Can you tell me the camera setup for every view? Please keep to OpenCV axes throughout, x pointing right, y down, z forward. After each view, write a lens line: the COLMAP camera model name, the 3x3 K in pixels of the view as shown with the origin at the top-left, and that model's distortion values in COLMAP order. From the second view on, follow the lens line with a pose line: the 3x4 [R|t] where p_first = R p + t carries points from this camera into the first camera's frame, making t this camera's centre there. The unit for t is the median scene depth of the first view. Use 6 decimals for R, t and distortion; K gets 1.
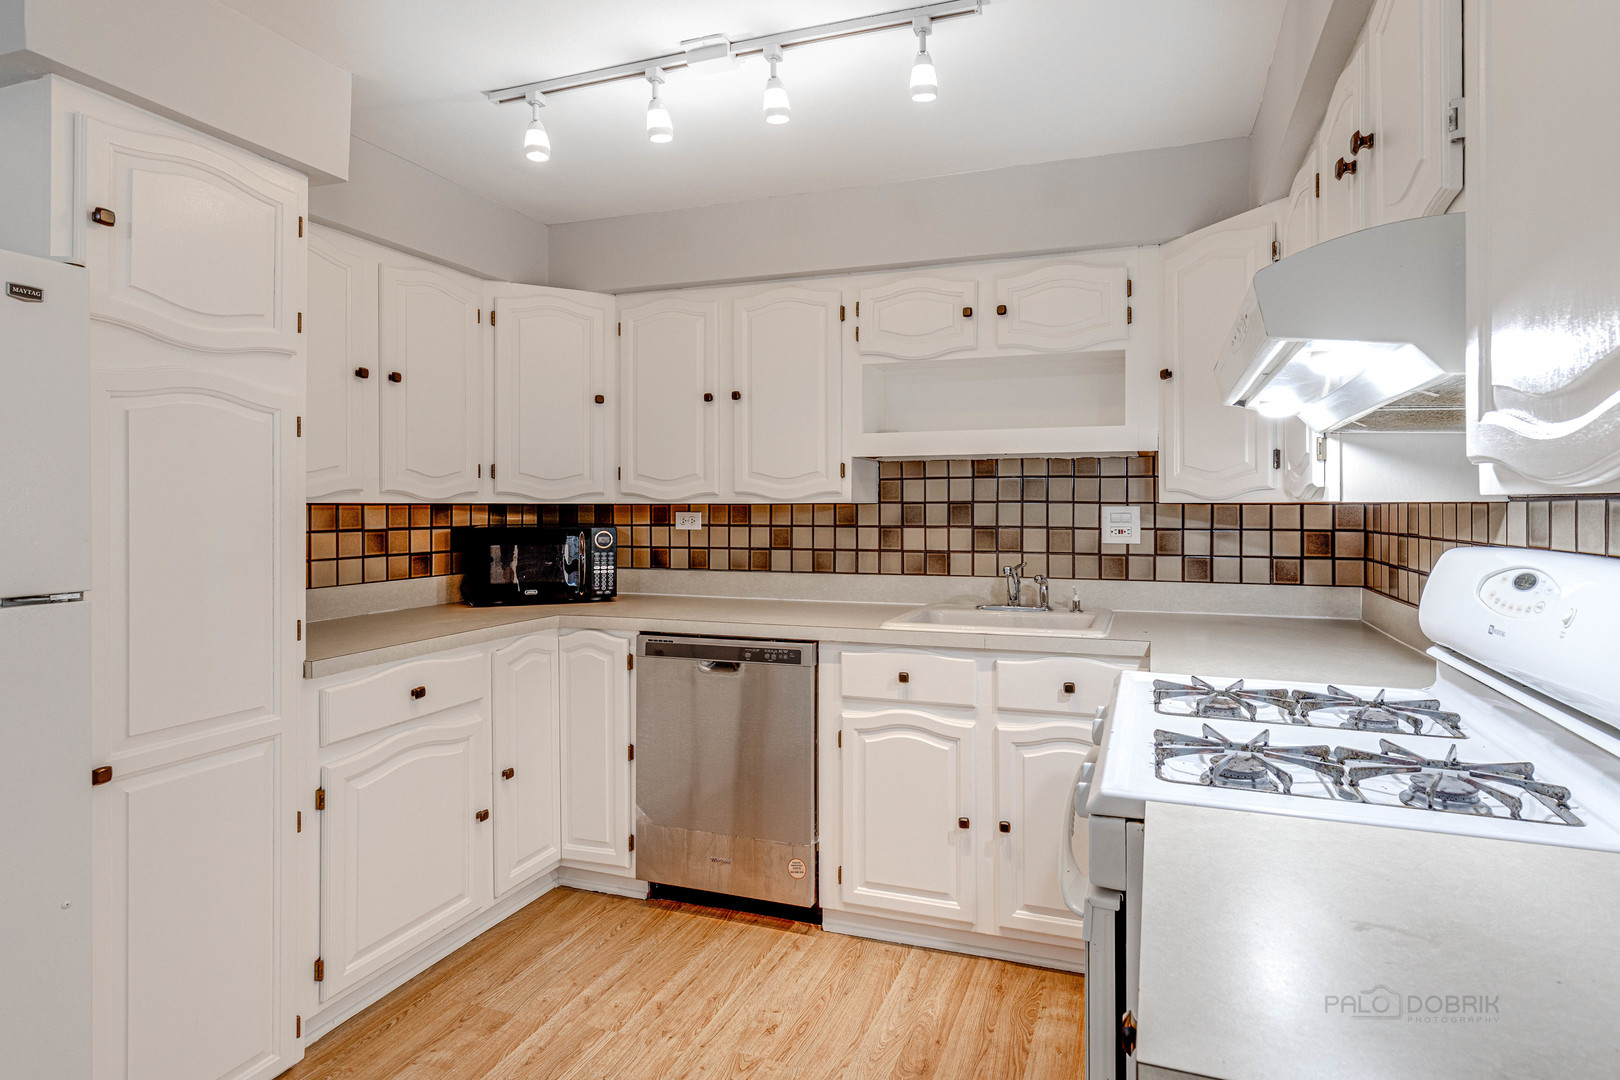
lens RADIAL K [[824.1, 0, 891.6], [0, 824.1, 498.5], [0, 0, 1]] dist [0.003757, 0.000655]
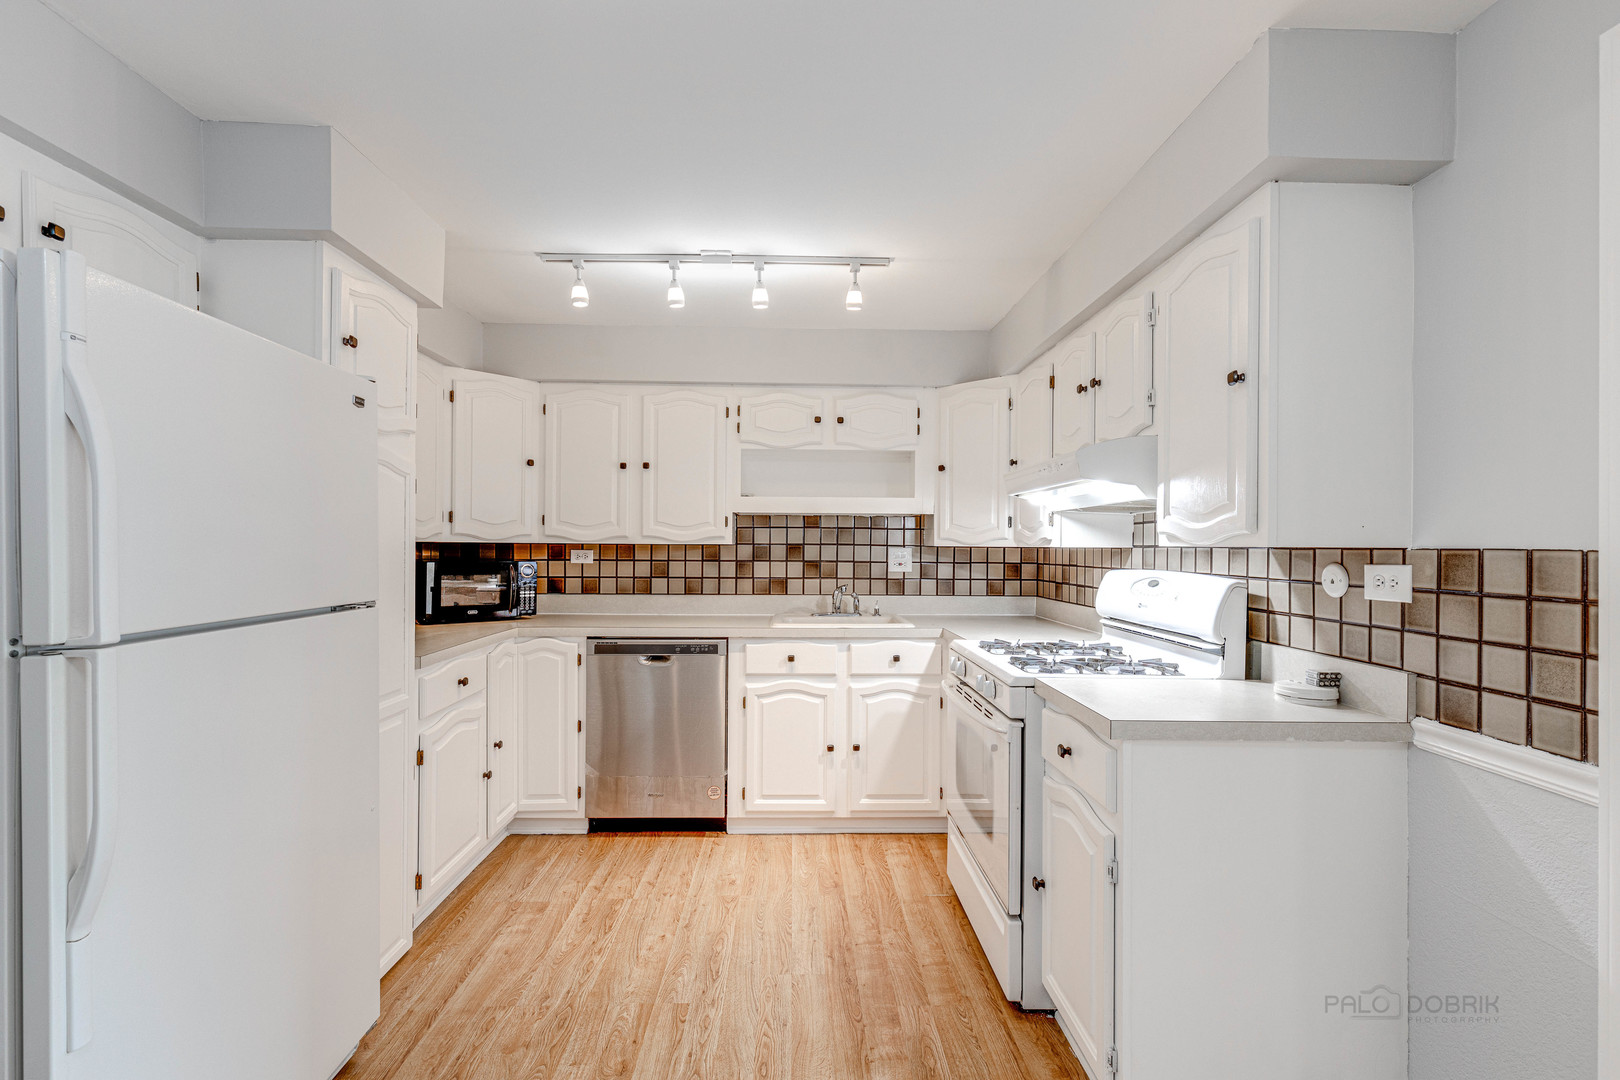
lens RADIAL K [[736.6, 0, 810.0], [0, 736.6, 540.0], [0, 0, 1]] dist [0.003059, 0.000053]
pose [[0.943859, 0.010790, 0.330171, -0.366122], [-0.011060, 0.999938, -0.001060, -0.002391], [-0.330162, -0.002651, 0.943920, -0.276804]]
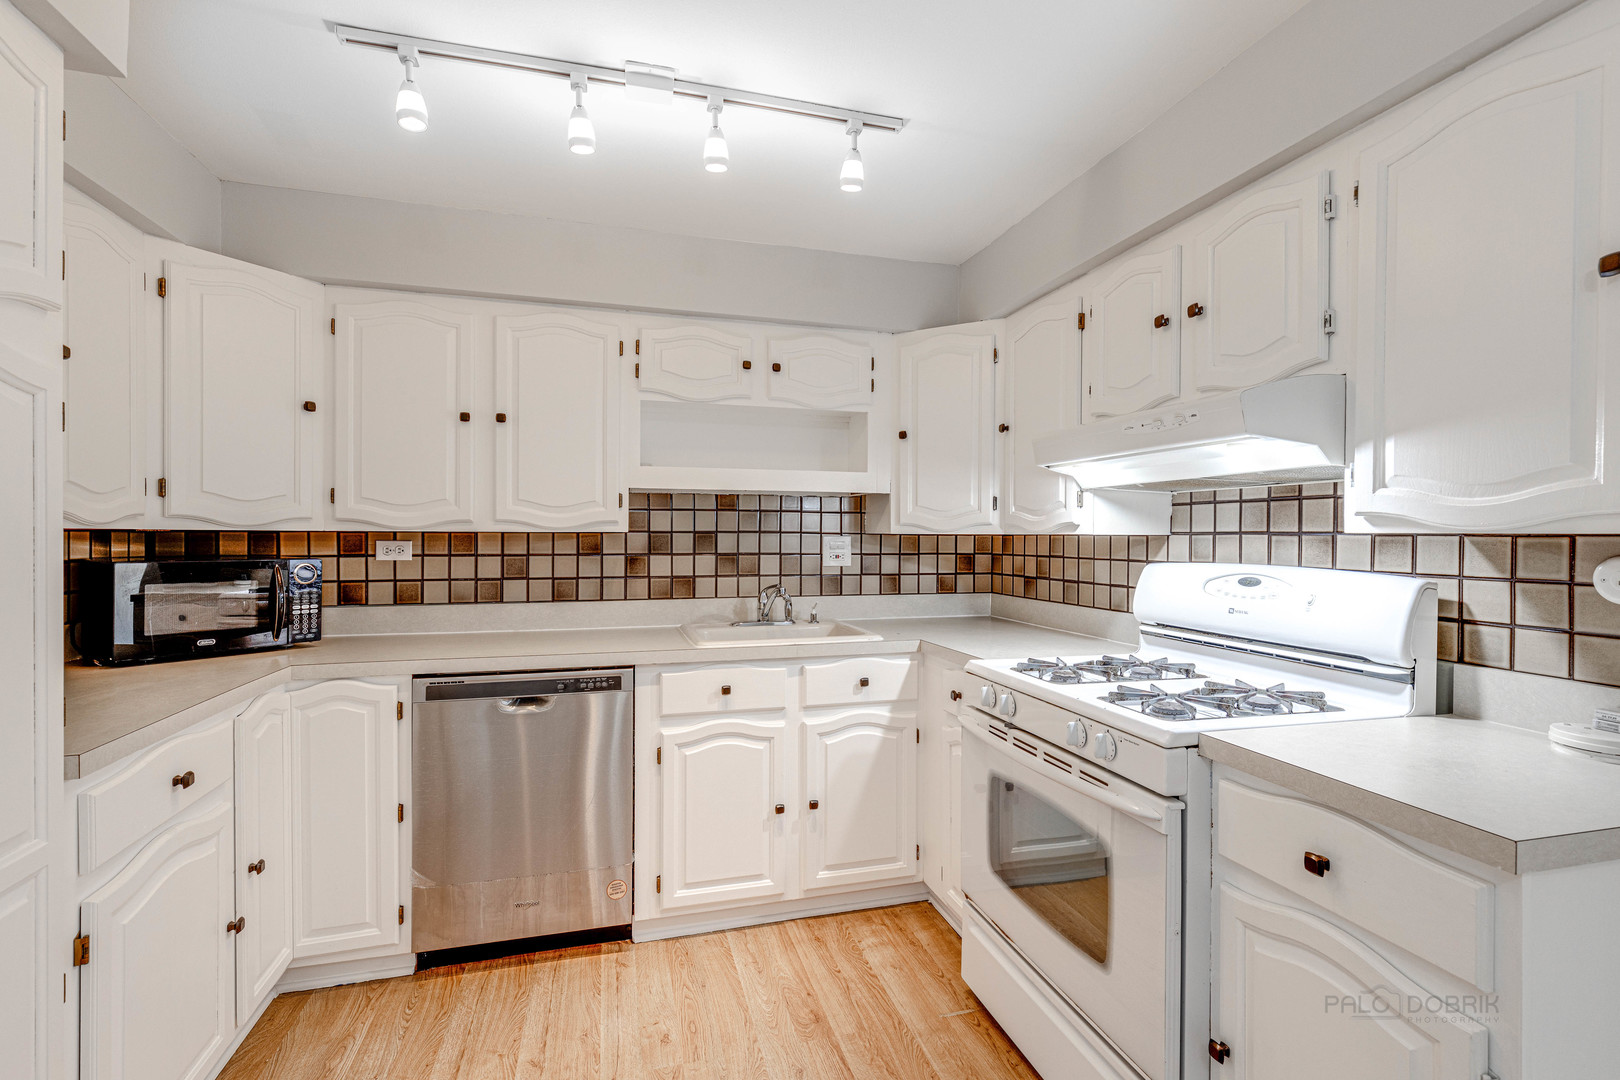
lens RADIAL K [[736.1, 0, 813.2], [0, 736.1, 535.0], [0, 0, 1]] dist [0.003588, -0.000300]
pose [[0.831569, 0.004431, 0.555404, -0.393373], [-0.009604, 0.999933, 0.006402, 0.000919], [-0.555338, -0.010658, 0.831556, 0.102154]]
